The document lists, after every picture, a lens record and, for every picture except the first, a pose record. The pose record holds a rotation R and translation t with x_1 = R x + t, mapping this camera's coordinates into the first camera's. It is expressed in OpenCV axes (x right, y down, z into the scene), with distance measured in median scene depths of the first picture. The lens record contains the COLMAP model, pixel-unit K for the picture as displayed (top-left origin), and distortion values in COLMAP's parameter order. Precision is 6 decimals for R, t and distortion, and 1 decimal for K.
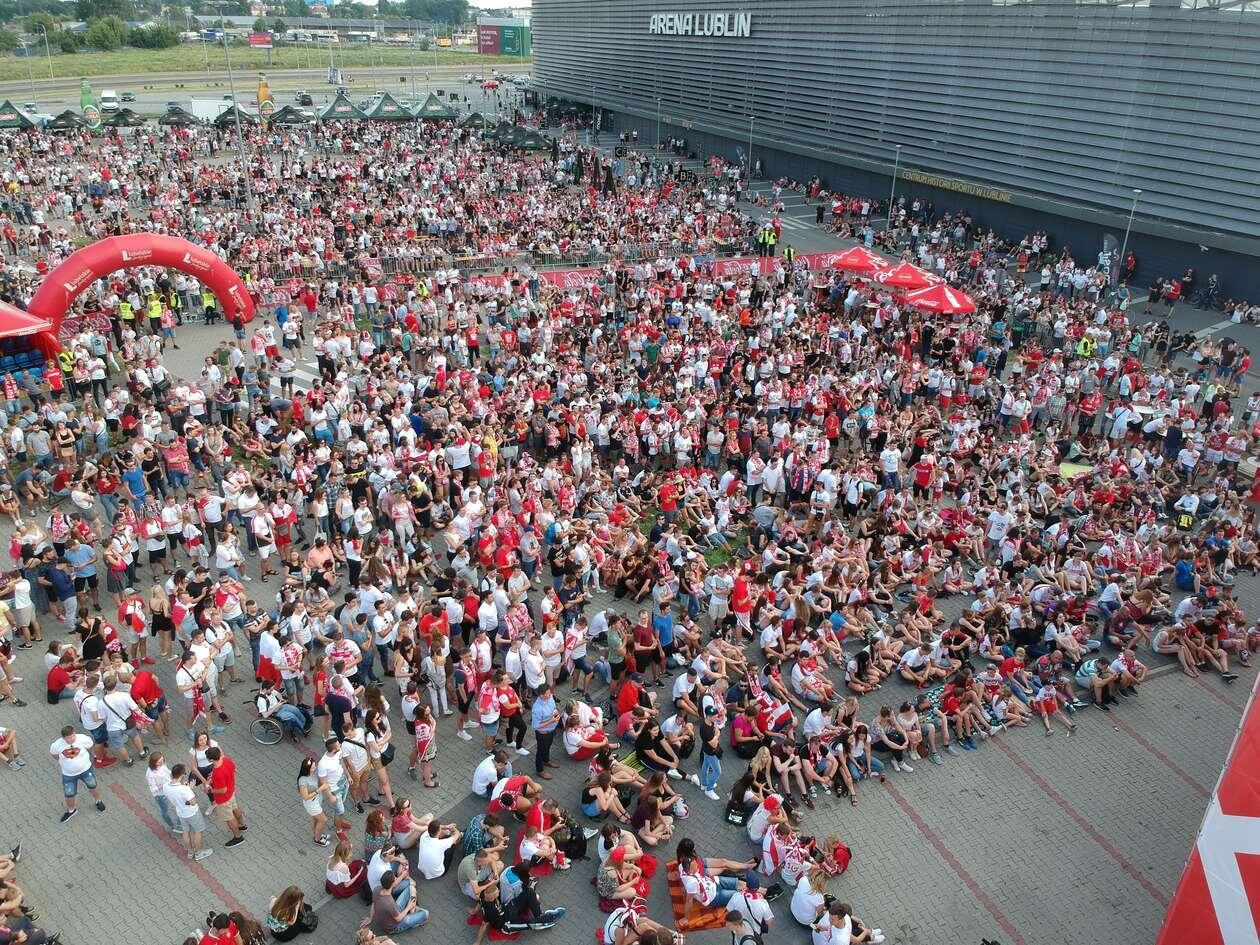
lens RADIAL K [[919.8, 0, 645.4], [0, 919.8, 469.4], [0, 0, 1]] dist [0.072710, -0.133526]
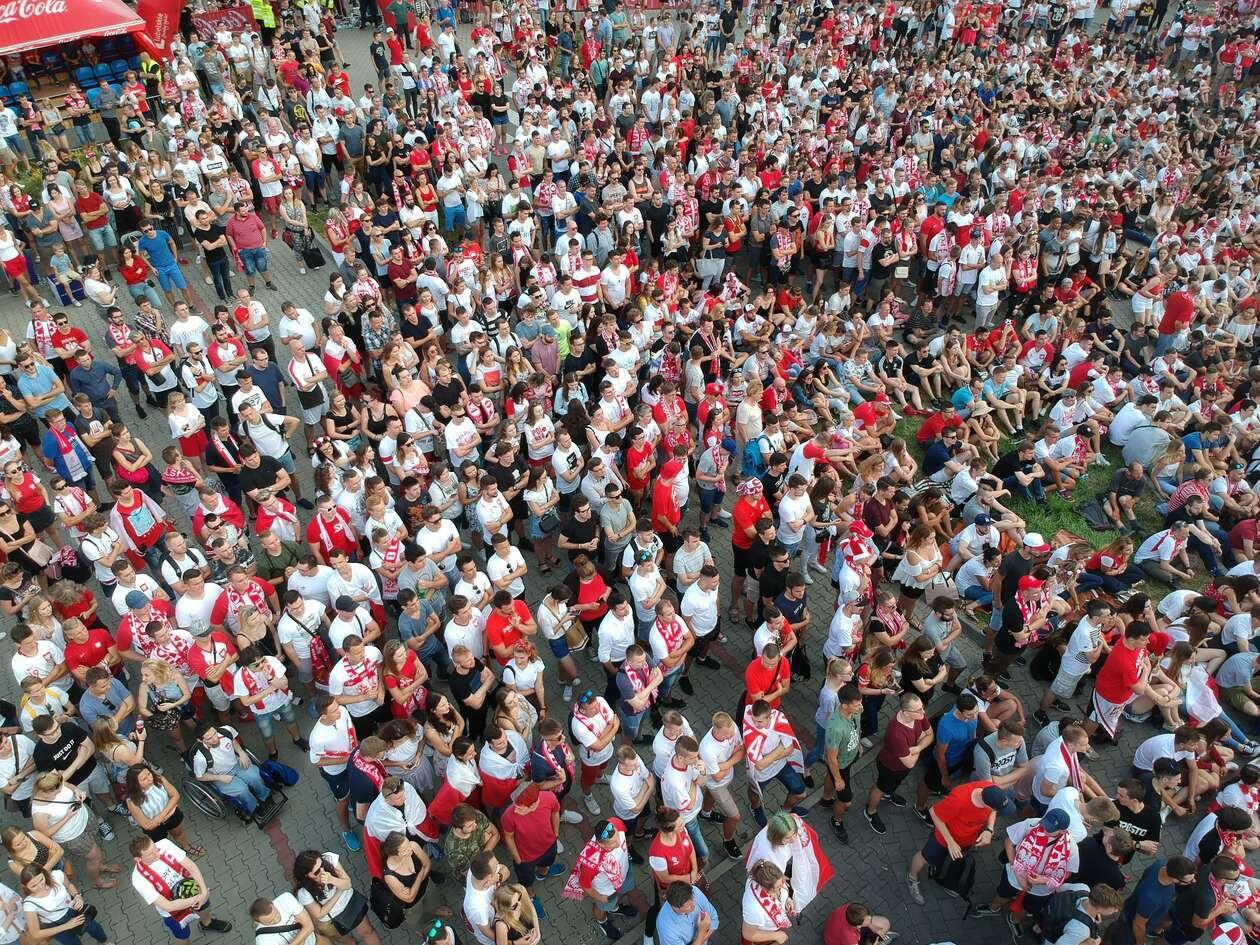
lens RADIAL K [[919.8, 0, 646.3], [0, 919.8, 477.1], [0, 0, 1]] dist [0.072710, -0.133526]
pose [[0.966223, 0.151879, -0.208196, -0.033421], [-0.091225, 0.957144, 0.274871, -0.049722], [0.241020, -0.246595, 0.938669, 0.335821]]
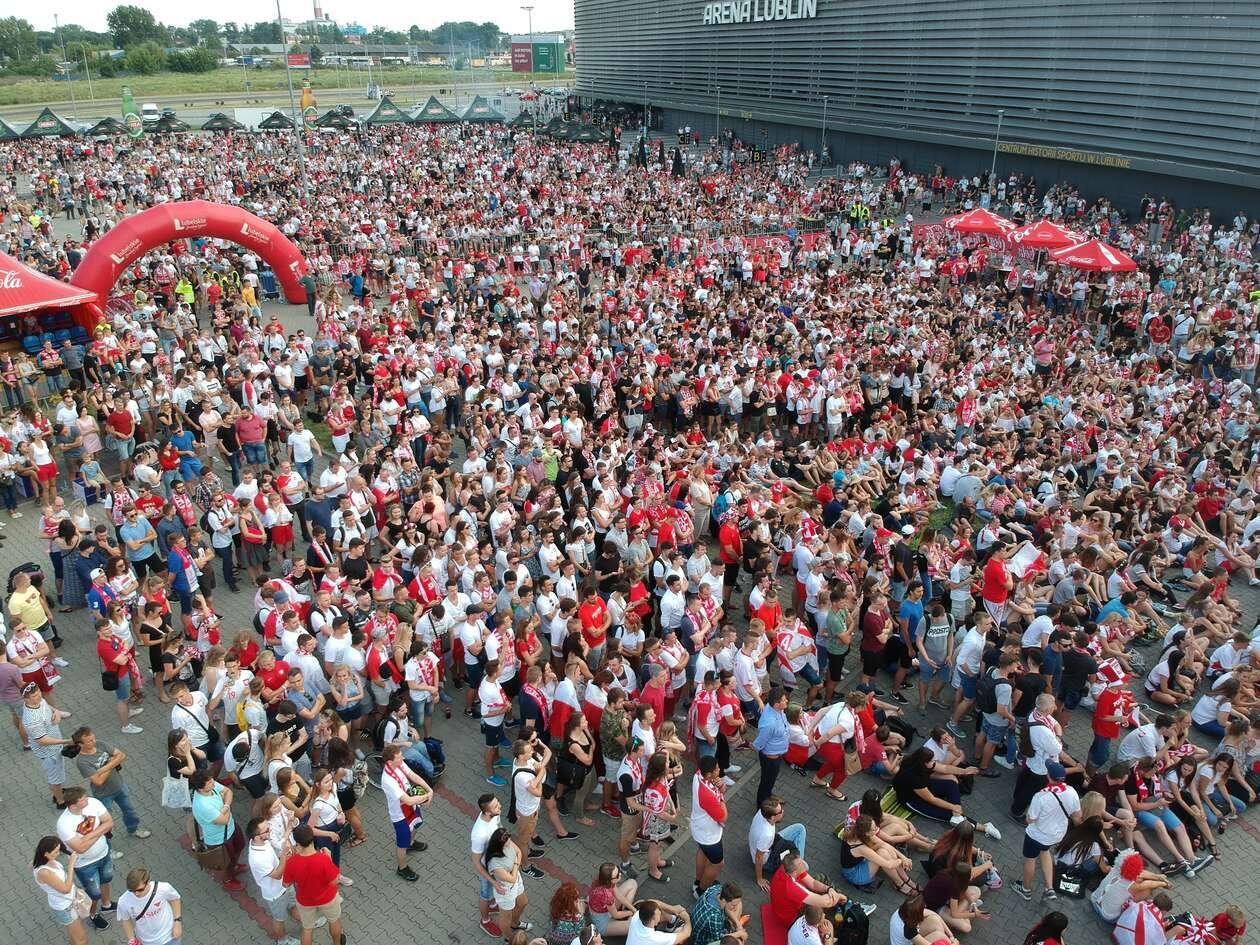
lens RADIAL K [[919.8, 0, 649.7], [0, 919.8, 473.3], [0, 0, 1]] dist [0.072710, -0.133526]
pose [[0.999422, -0.013638, -0.031150, -0.101093], [0.013149, 0.999788, -0.015834, 0.038579], [0.031359, 0.015416, 0.999389, 0.153501]]
